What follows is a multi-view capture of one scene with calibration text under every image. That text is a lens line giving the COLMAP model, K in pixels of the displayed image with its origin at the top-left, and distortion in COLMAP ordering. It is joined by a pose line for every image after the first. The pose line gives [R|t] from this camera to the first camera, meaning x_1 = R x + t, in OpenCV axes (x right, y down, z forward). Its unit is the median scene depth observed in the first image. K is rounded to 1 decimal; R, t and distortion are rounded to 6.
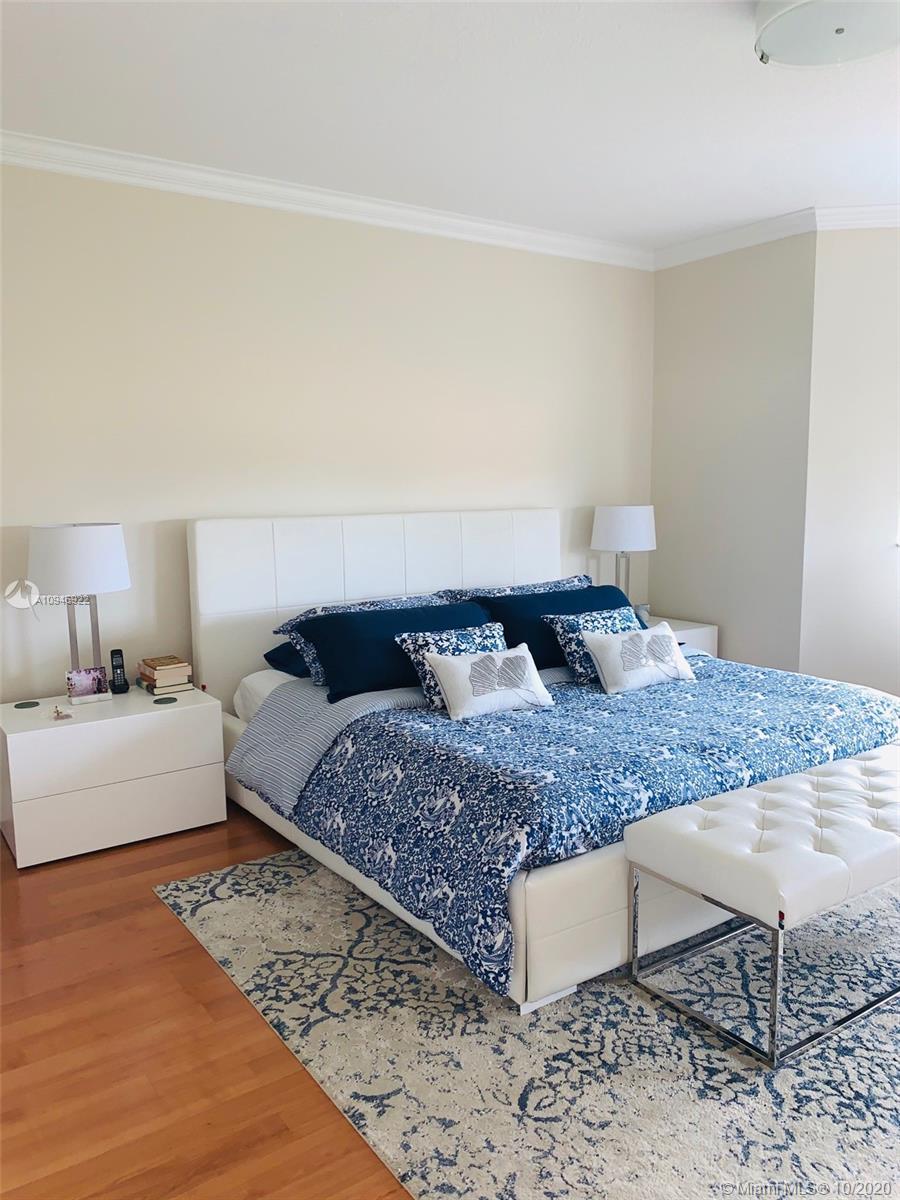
lens RADIAL K [[897.5, 0, 455.1], [0, 897.5, 580.6], [0, 0, 1]] dist [0.042759, -0.049589]
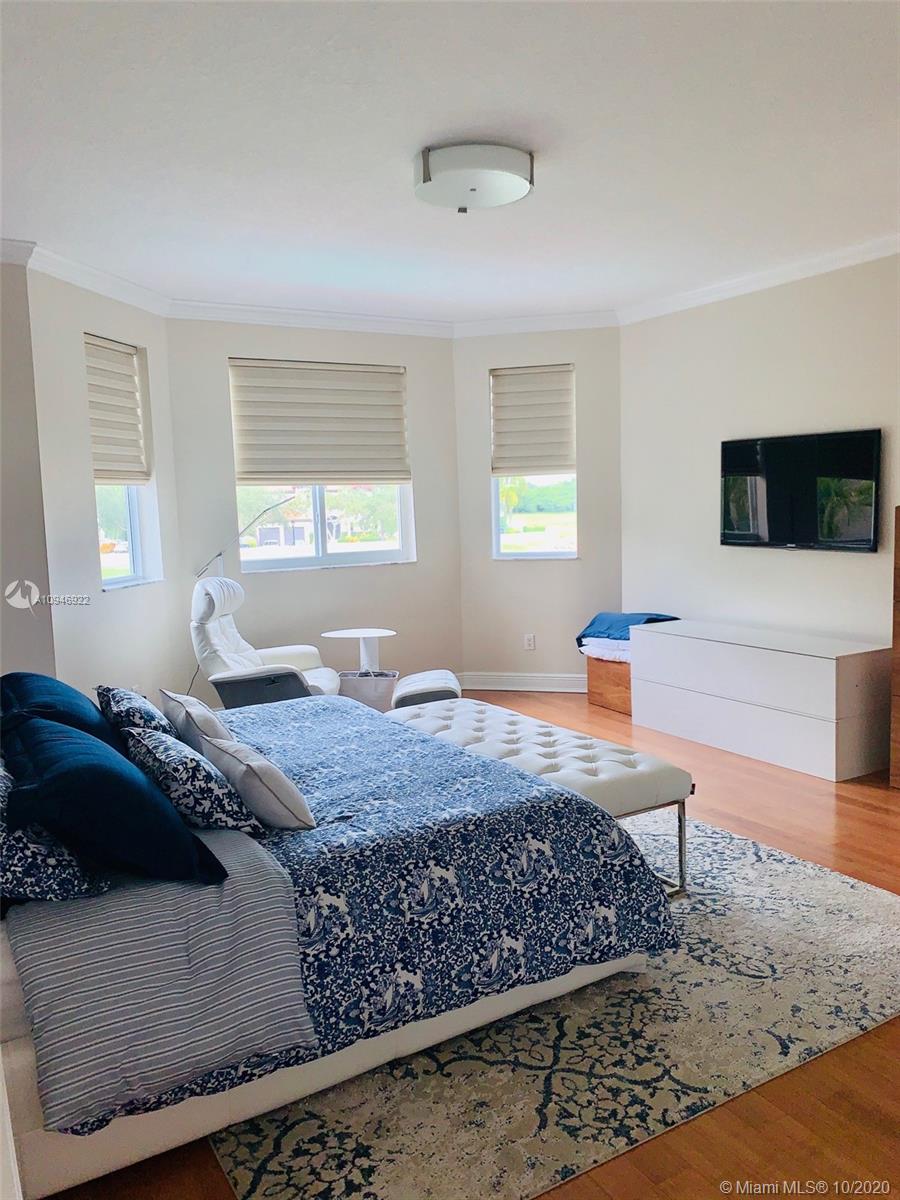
lens RADIAL K [[897.5, 0, 455.1], [0, 897.5, 580.6], [0, 0, 1]] dist [0.042759, -0.049589]
pose [[0.100001, -0.096450, 0.990302, -0.978151], [0.145783, 0.985970, 0.081306, -0.140290], [-0.984249, 0.136239, 0.112659, 0.952784]]
